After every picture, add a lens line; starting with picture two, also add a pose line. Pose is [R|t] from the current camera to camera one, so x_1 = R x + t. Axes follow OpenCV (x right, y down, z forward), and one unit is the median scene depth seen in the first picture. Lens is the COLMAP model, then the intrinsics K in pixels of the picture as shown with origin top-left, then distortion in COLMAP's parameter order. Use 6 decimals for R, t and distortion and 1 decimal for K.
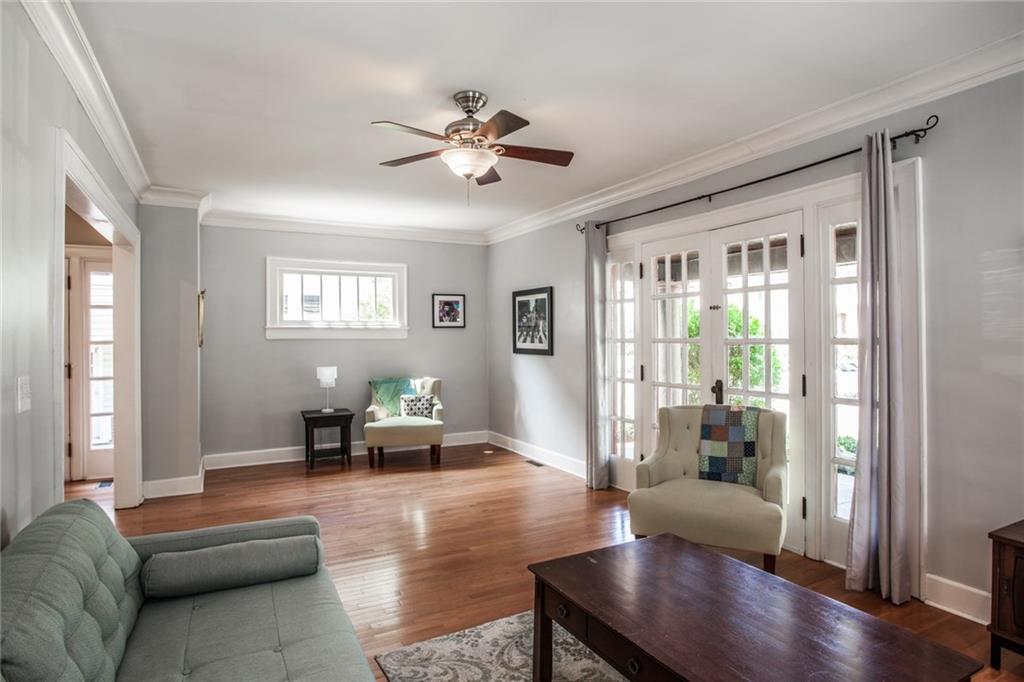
lens RADIAL K [[564.4, 0, 531.2], [0, 564.4, 338.0], [0, 0, 1]] dist [-0.073036, 0.000299]
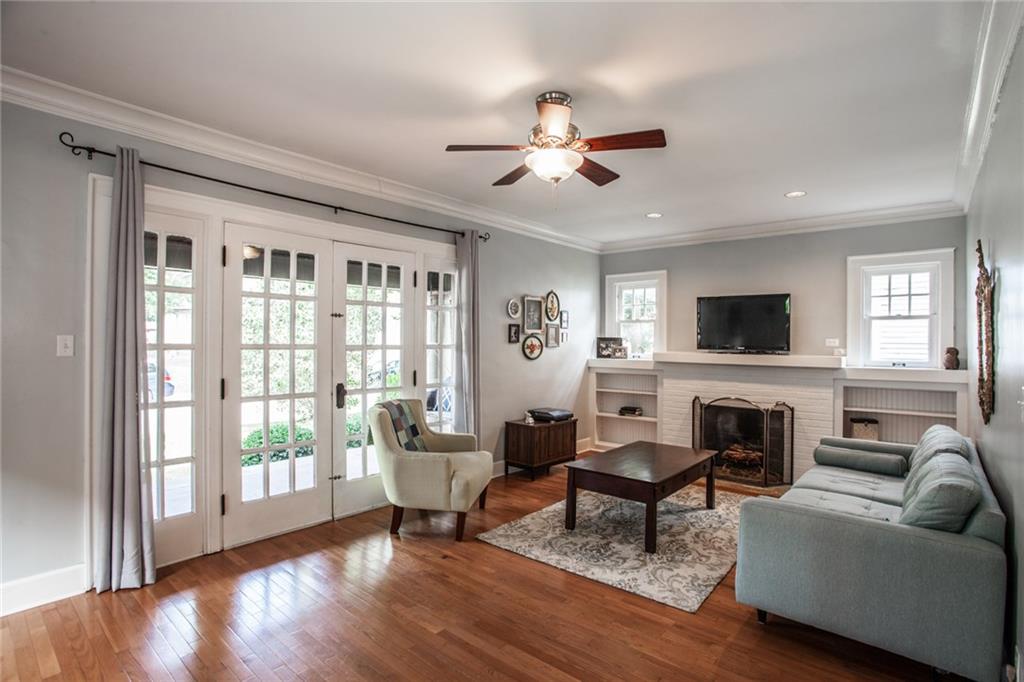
lens RADIAL K [[501.6, 0, 521.8], [0, 501.6, 346.1], [0, 0, 1]] dist [-0.079710, 0.032111]
pose [[-0.357542, -0.007838, 0.933864, -0.711283], [-0.006974, 0.999959, 0.005723, -0.004260], [-0.933871, -0.004467, -0.357582, 1.081113]]
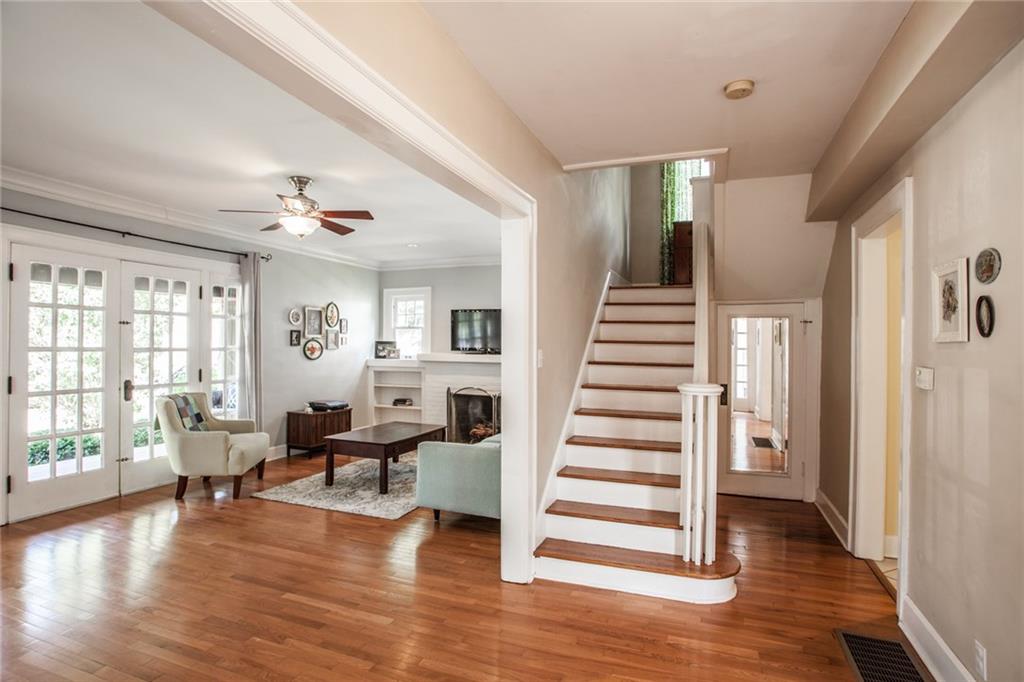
lens RADIAL K [[501.6, 0, 521.8], [0, 501.6, 346.1], [0, 0, 1]] dist [-0.079710, 0.032111]
pose [[-0.654470, -0.002721, 0.756083, -1.139806], [-0.006566, 0.999976, -0.002085, -0.005493], [-0.756060, -0.006329, -0.654472, 1.107781]]
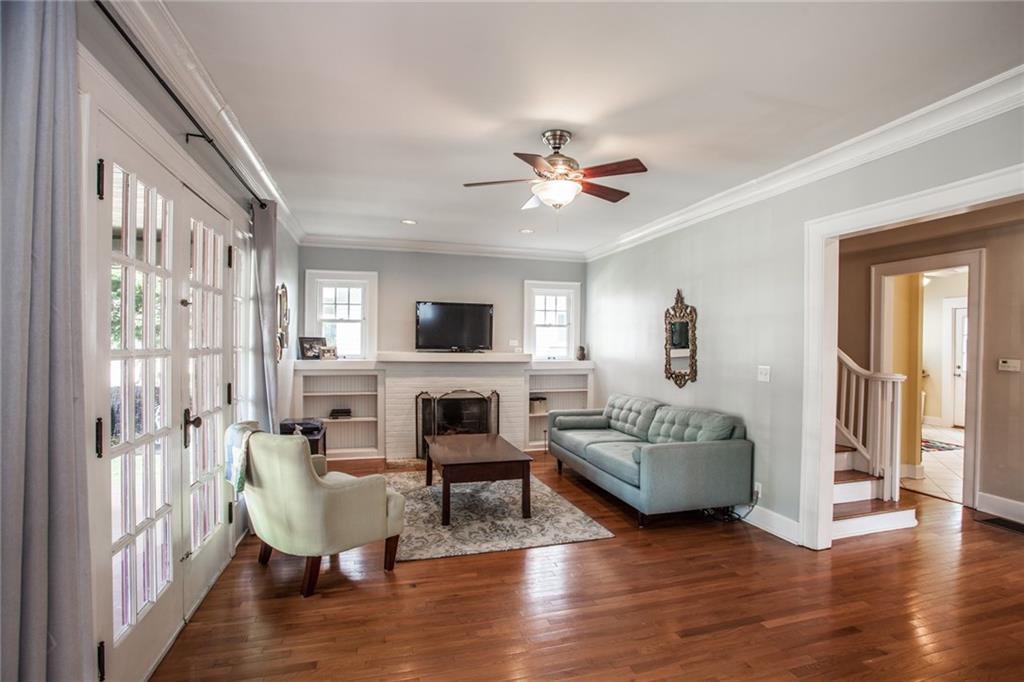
lens RADIAL K [[501.6, 0, 521.8], [0, 501.6, 346.1], [0, 0, 1]] dist [-0.079710, 0.032111]
pose [[-0.975848, -0.005899, 0.218371, -0.206734], [-0.005536, 0.999982, 0.002274, -0.005198], [-0.218381, 0.001011, -0.975863, 1.587191]]
